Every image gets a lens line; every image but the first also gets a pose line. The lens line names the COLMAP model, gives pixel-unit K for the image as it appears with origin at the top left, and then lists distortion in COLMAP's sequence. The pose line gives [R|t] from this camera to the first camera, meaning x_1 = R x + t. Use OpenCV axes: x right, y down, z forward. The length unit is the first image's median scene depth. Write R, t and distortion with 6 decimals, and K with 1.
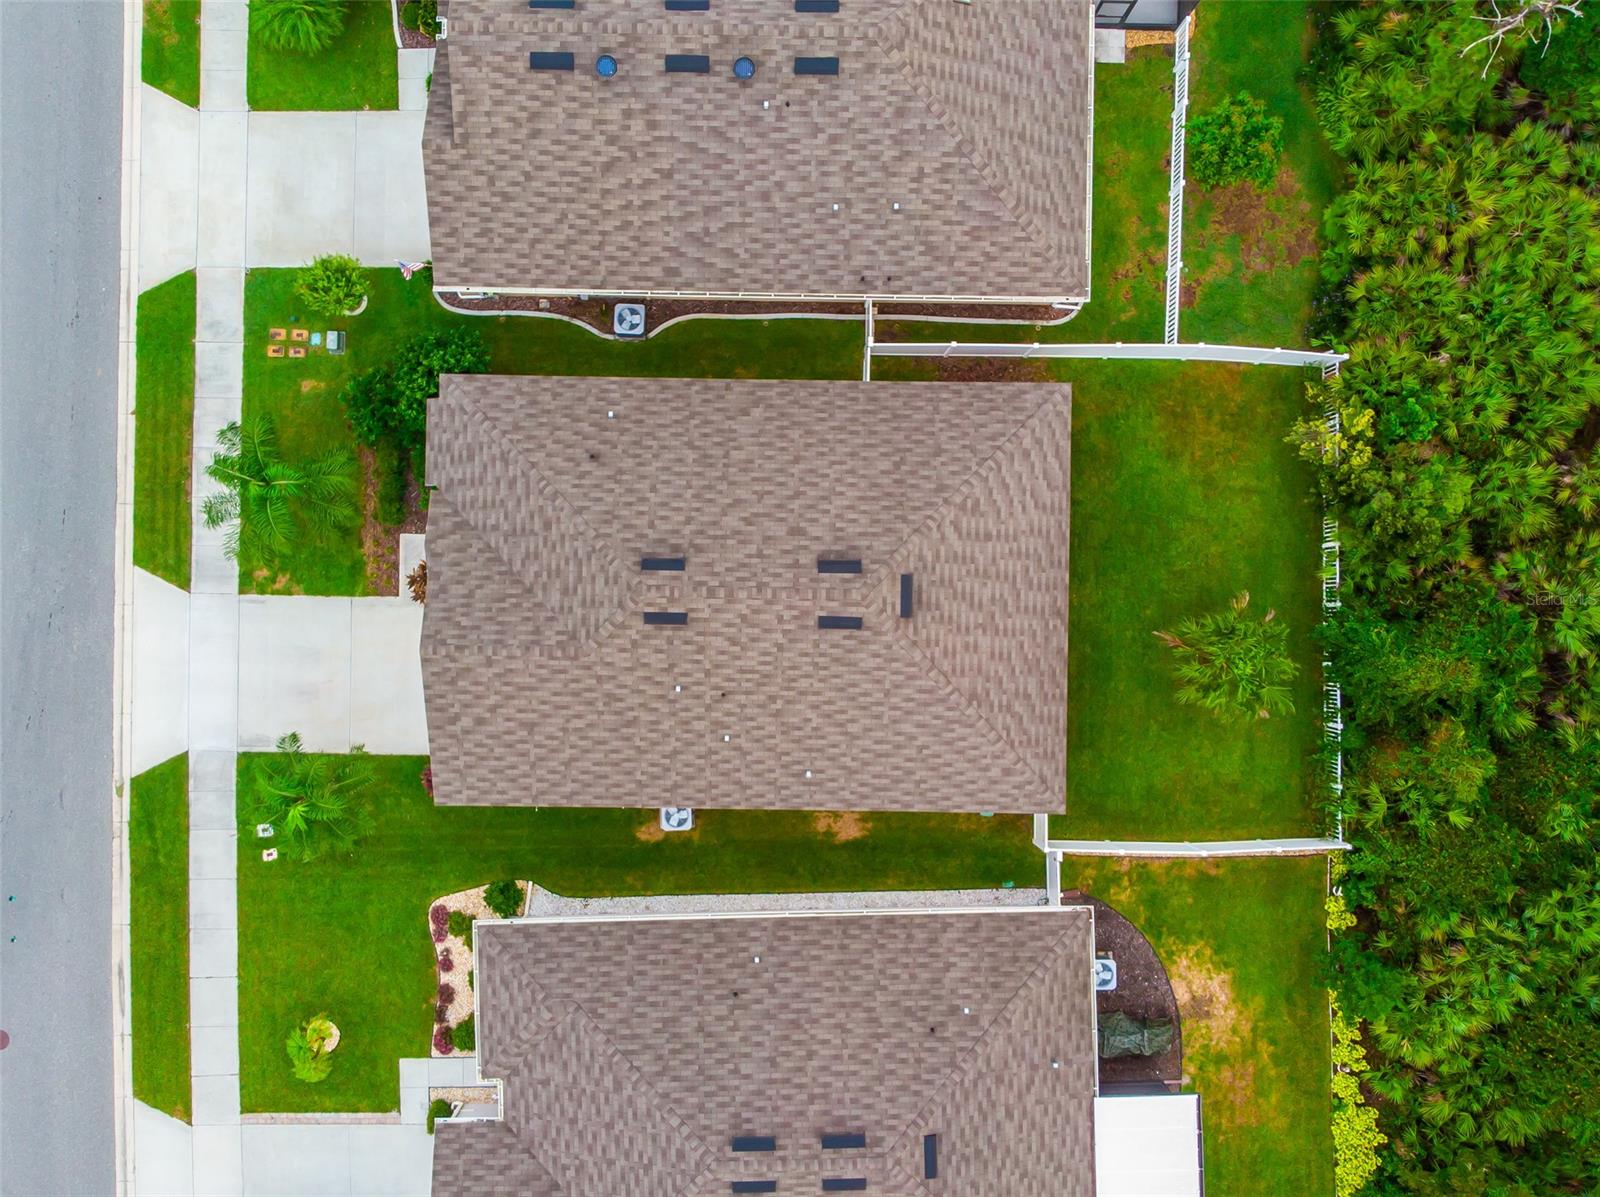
lens RADIAL K [[1527.4, 0, 795.4], [0, 1527.4, 557.8], [0, 0, 1]] dist [0.017360, -0.003056]
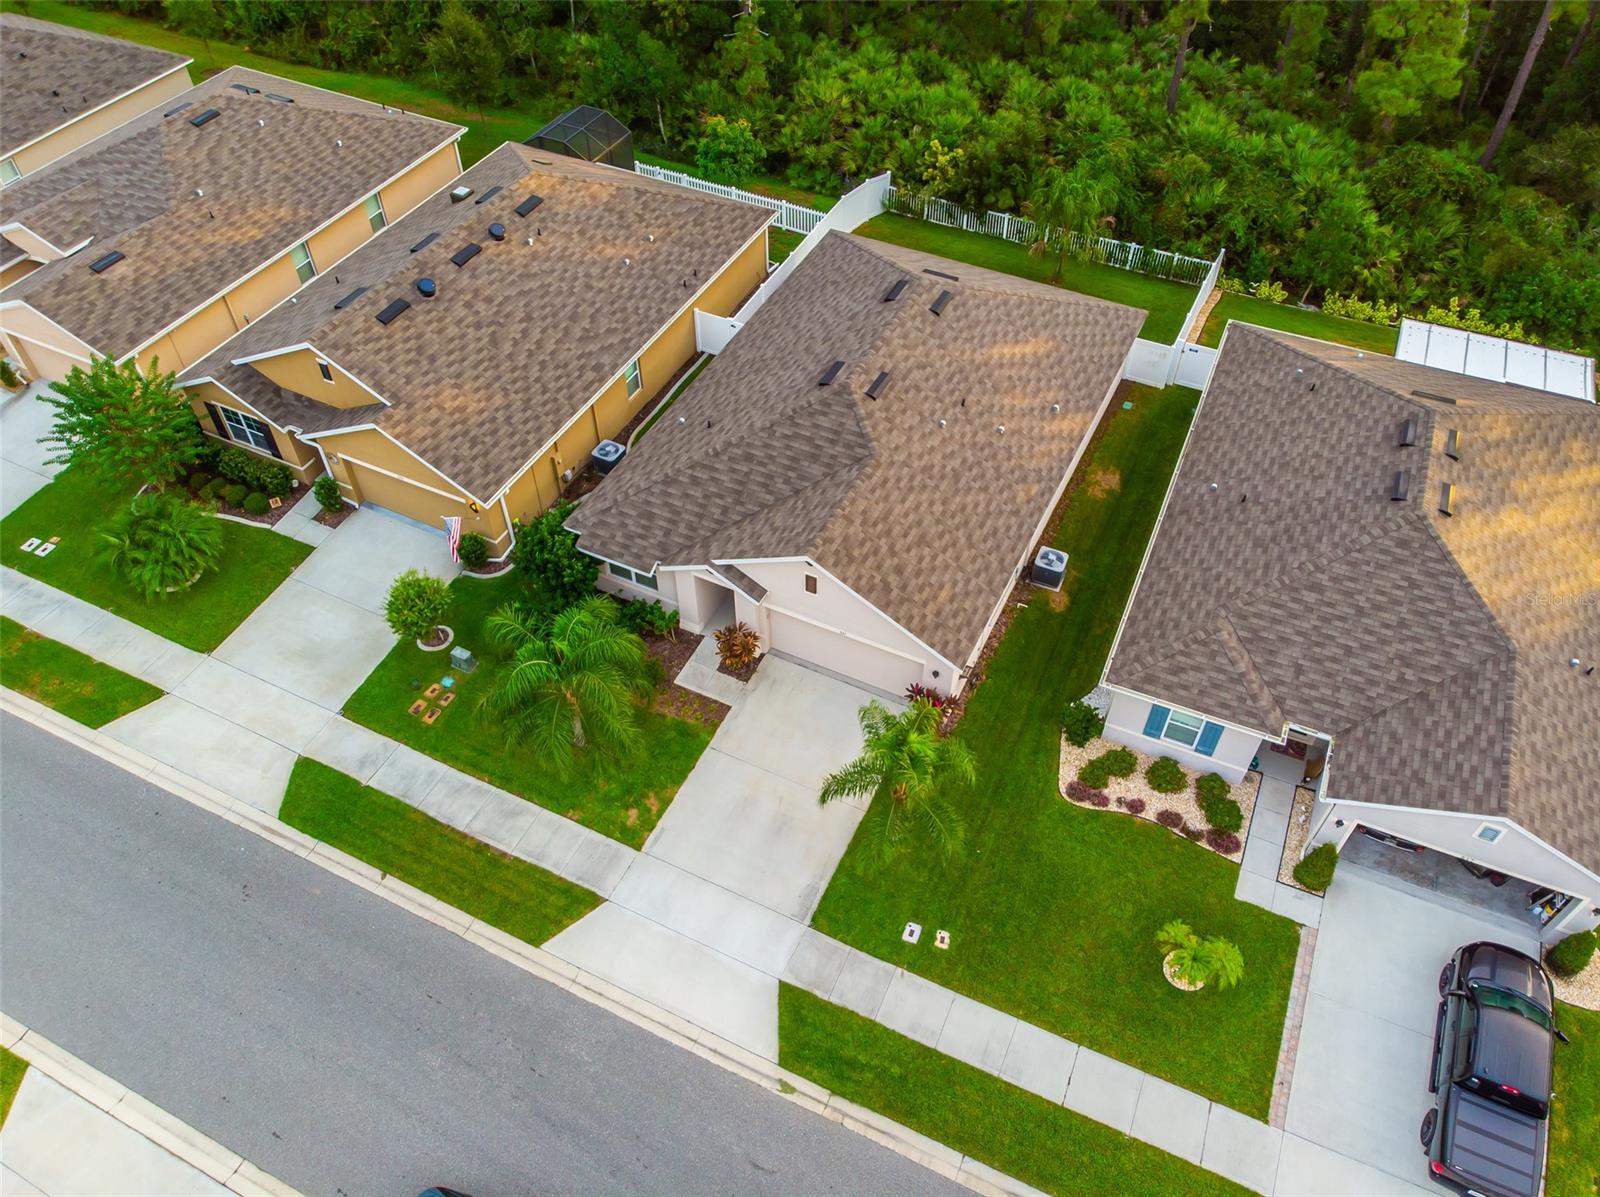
lens RADIAL K [[1136.3, 0, 800.0], [0, 1136.3, 598.5], [0, 0, 1]] dist [0.025831, -0.000900]
pose [[0.432818, -0.676209, 0.596163, -0.608303], [0.901340, 0.336320, -0.272900, 0.229053], [-0.015964, 0.655462, 0.755060, 0.436624]]
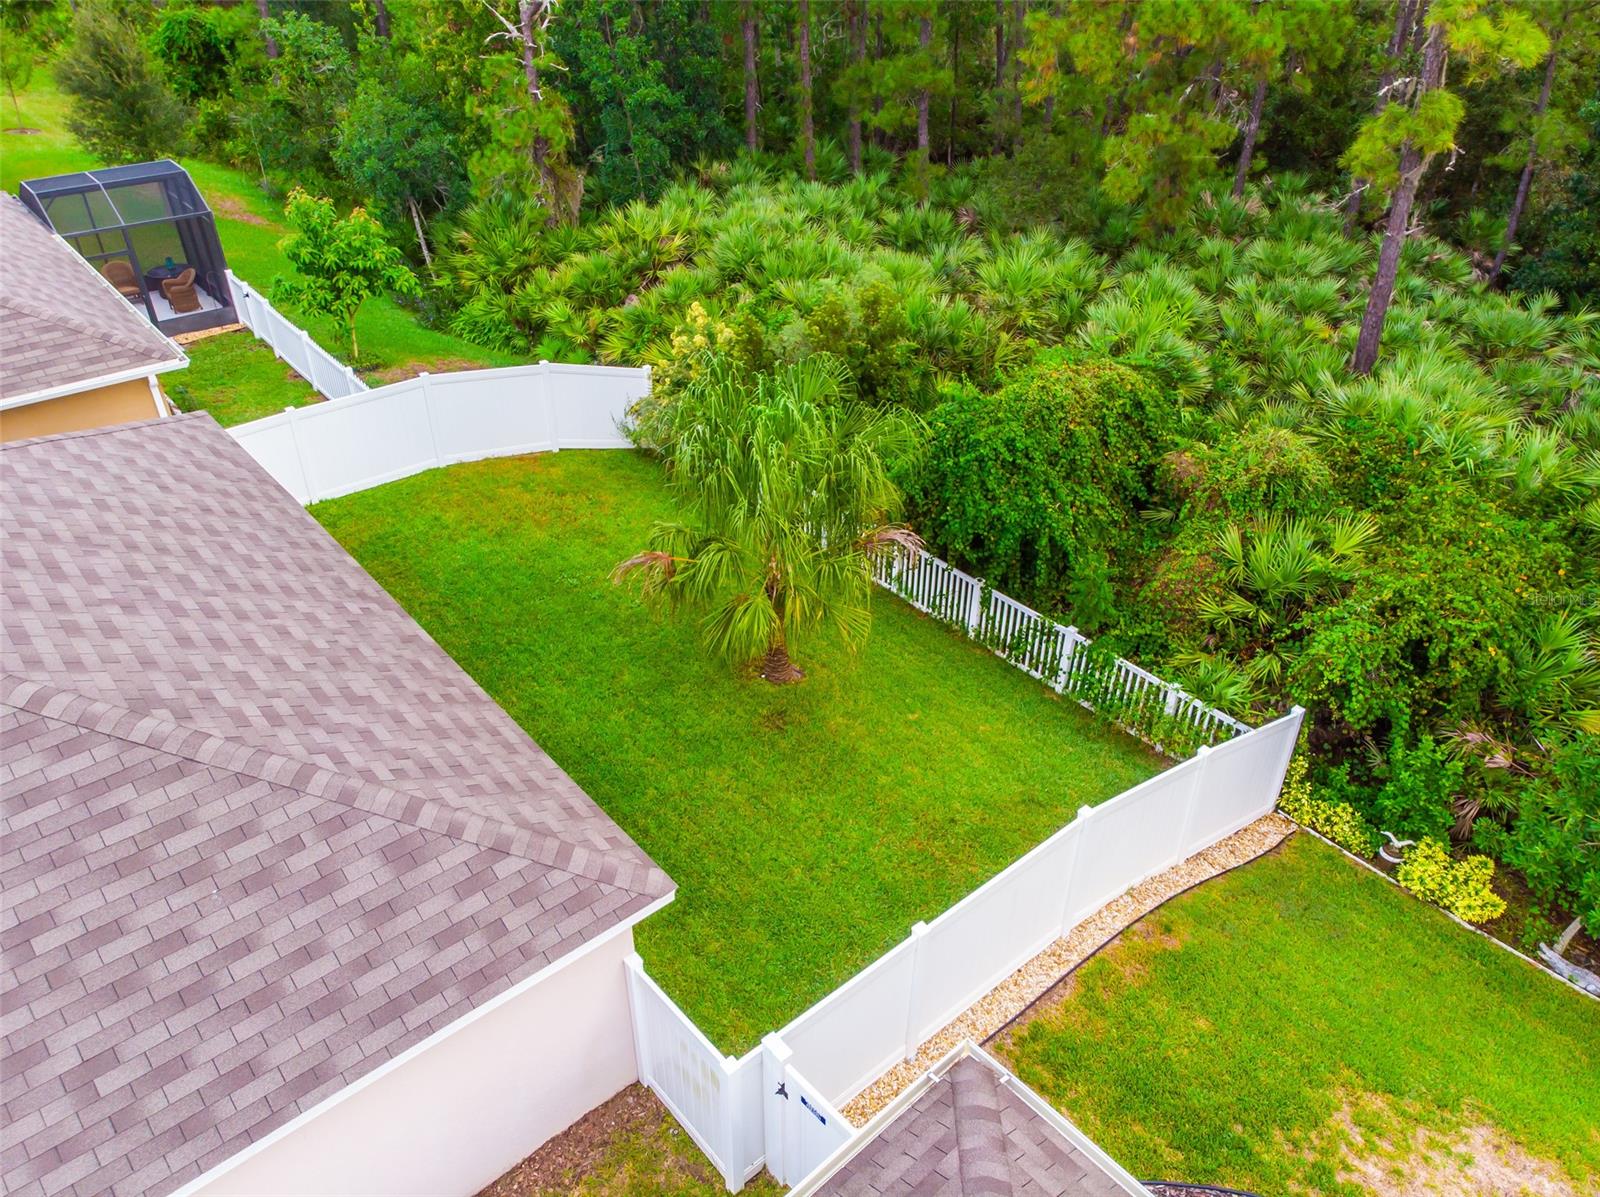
lens RADIAL K [[1162.0, 0, 800.1], [0, 1162.0, 605.5], [0, 0, 1]] dist [-0.043978, 0.109778]
pose [[0.749280, -0.385689, 0.538352, 0.088557], [0.662184, 0.448042, -0.600641, 0.276818], [-0.009544, 0.806537, 0.591106, 0.772356]]
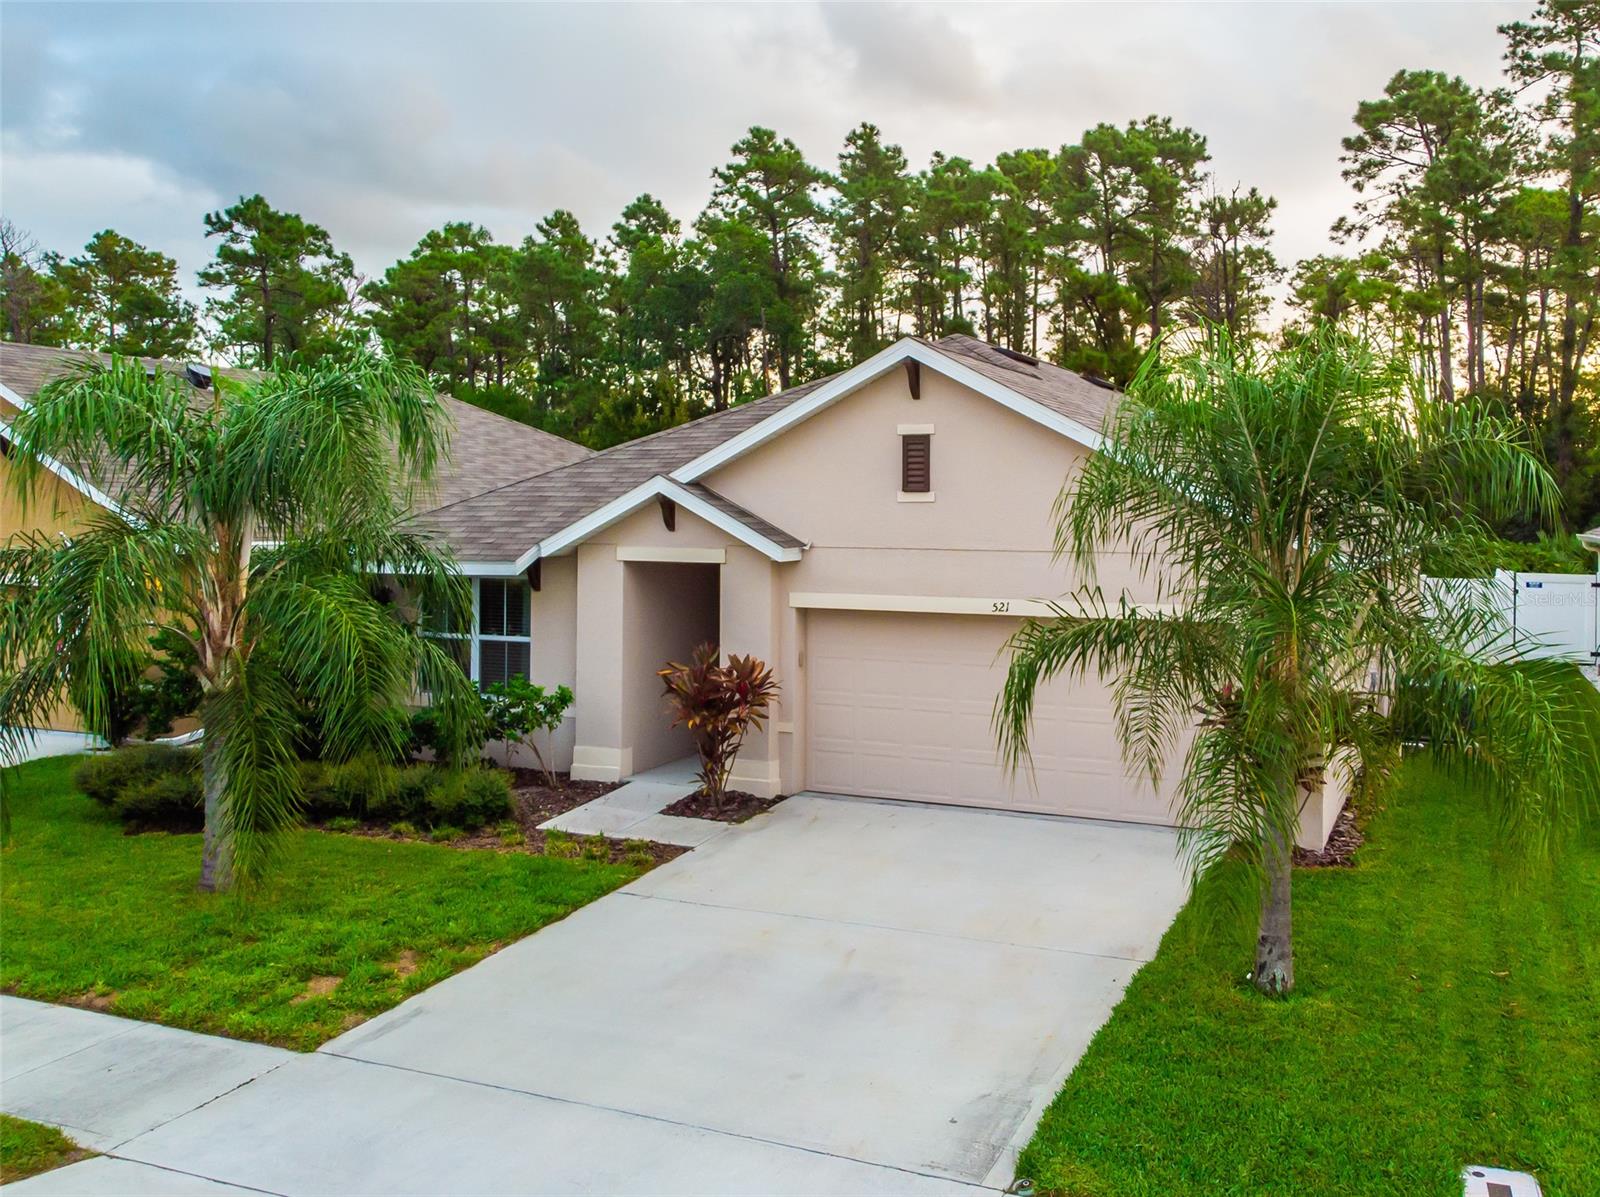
lens RADIAL K [[1426.0, 0, 850.0], [0, 1426.0, 524.3], [0, 0, 1]] dist [-0.062129, 0.160489]
pose [[0.402483, -0.010992, 0.915362, -0.518647], [0.915044, 0.033759, -0.401938, 0.172981], [-0.026483, 0.999370, 0.023645, 0.924351]]
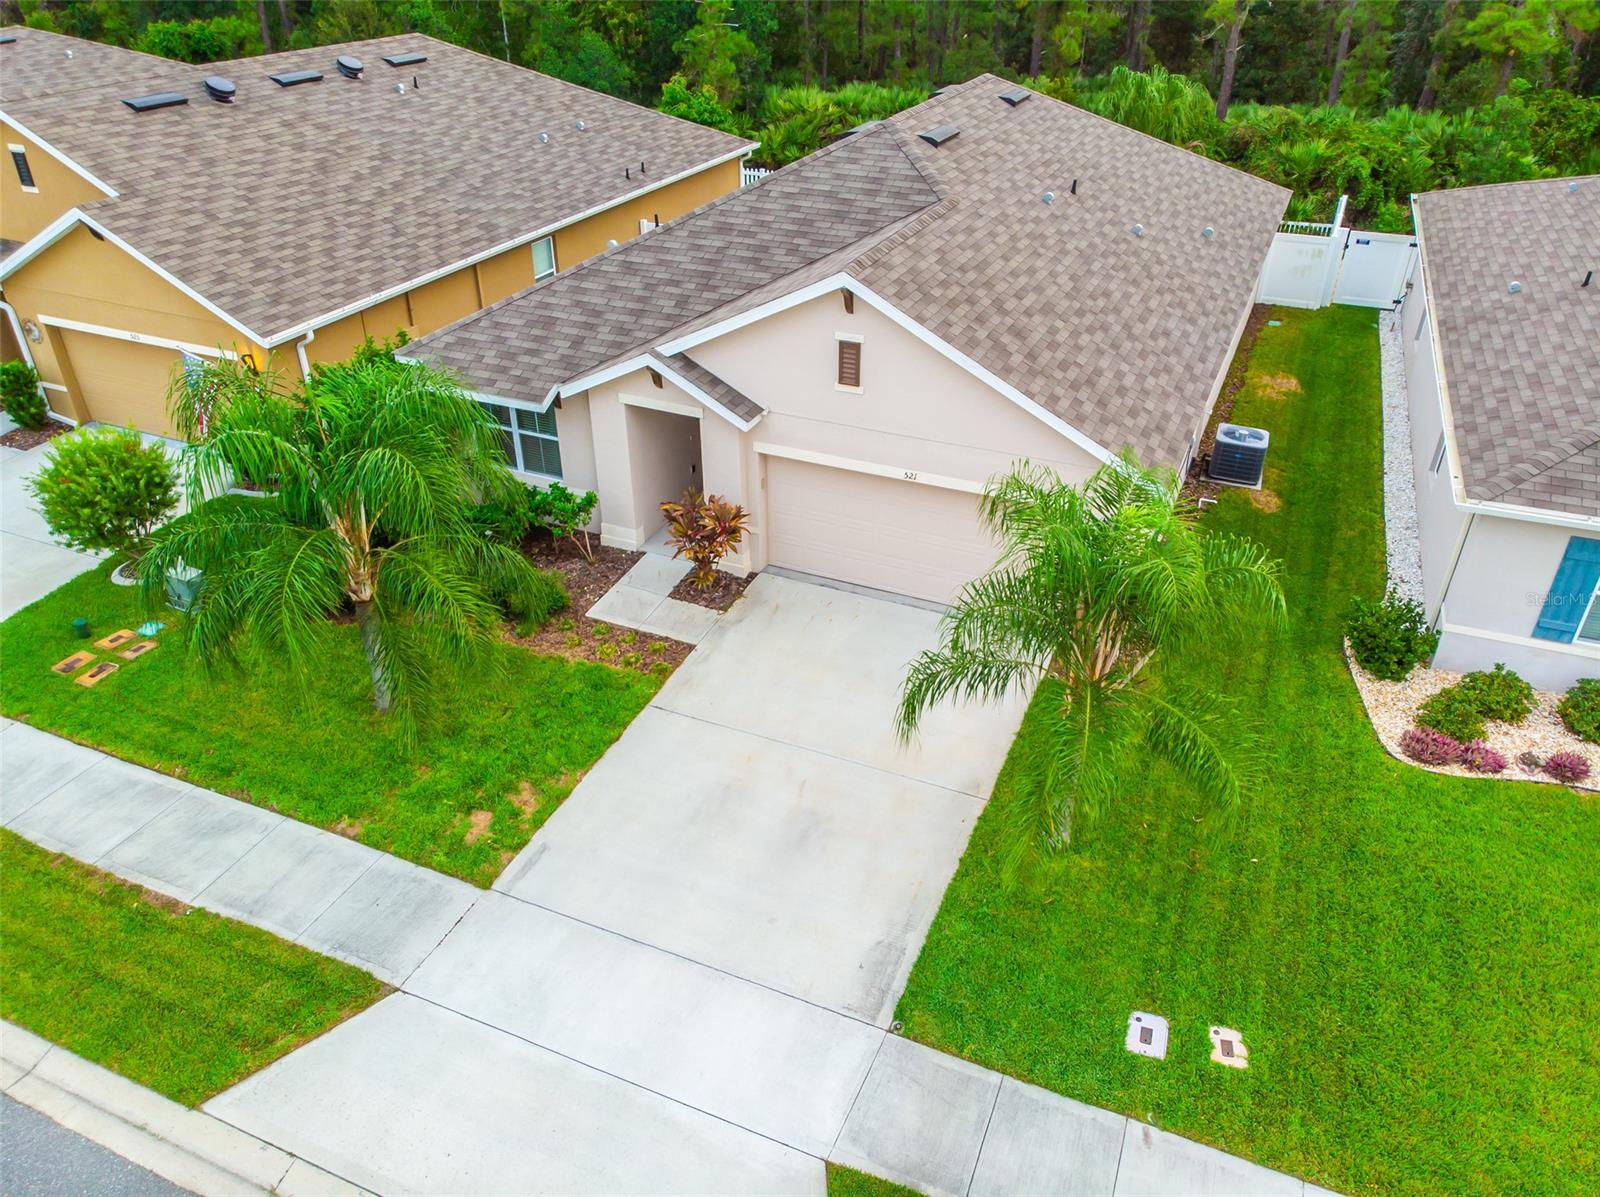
lens RADIAL K [[1162.0, 0, 800.1], [0, 1162.0, 605.5], [0, 0, 1]] dist [-0.043978, 0.109778]
pose [[0.398767, -0.502816, 0.766916, -0.516472], [0.916911, 0.233277, -0.323815, 0.168793], [-0.016084, 0.832321, 0.554061, 0.791091]]
